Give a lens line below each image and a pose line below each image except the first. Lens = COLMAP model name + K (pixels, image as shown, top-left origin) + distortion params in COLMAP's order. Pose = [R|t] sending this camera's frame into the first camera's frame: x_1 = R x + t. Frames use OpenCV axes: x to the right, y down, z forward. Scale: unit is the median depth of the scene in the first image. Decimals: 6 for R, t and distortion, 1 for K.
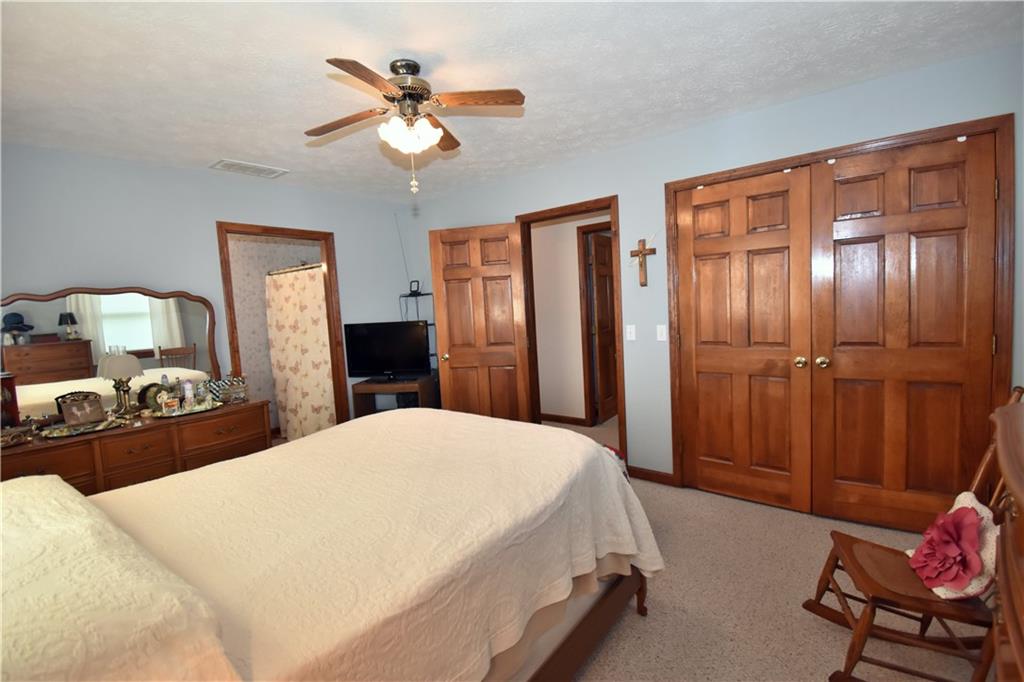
lens RADIAL K [[451.3, 0, 514.2], [0, 451.3, 337.6], [0, 0, 1]] dist [0.019490, -0.028425]
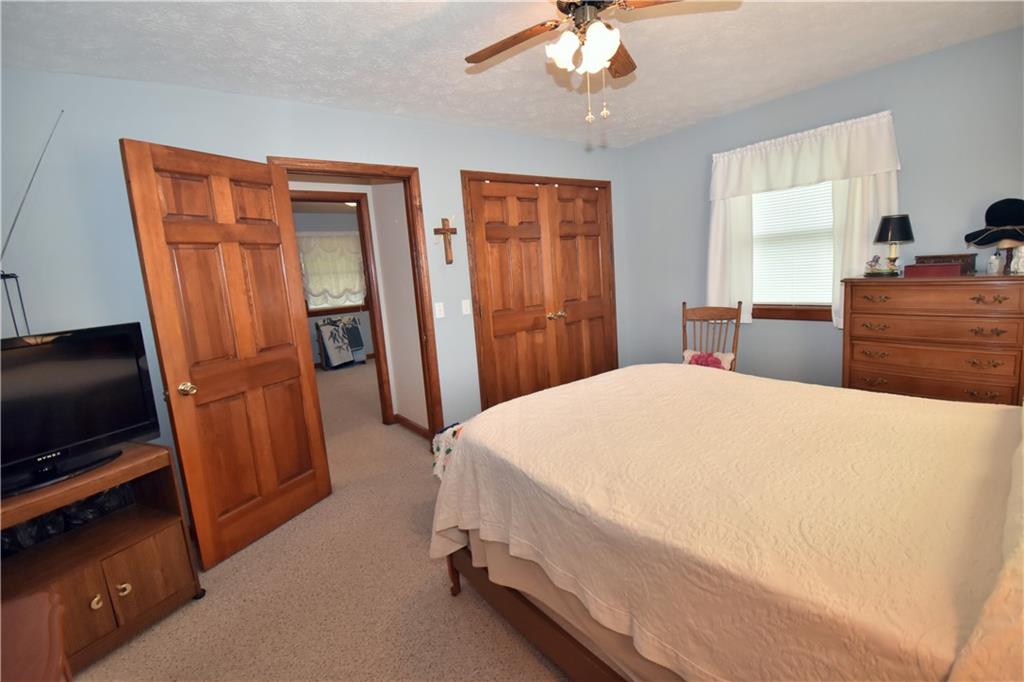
lens RADIAL K [[451.3, 0, 514.2], [0, 451.3, 337.6], [0, 0, 1]] dist [0.019490, -0.028425]
pose [[0.257276, -0.105857, 0.960522, -0.718611], [0.138435, 0.987767, 0.071779, -0.000503], [-0.956371, 0.114503, 0.268783, 0.622964]]
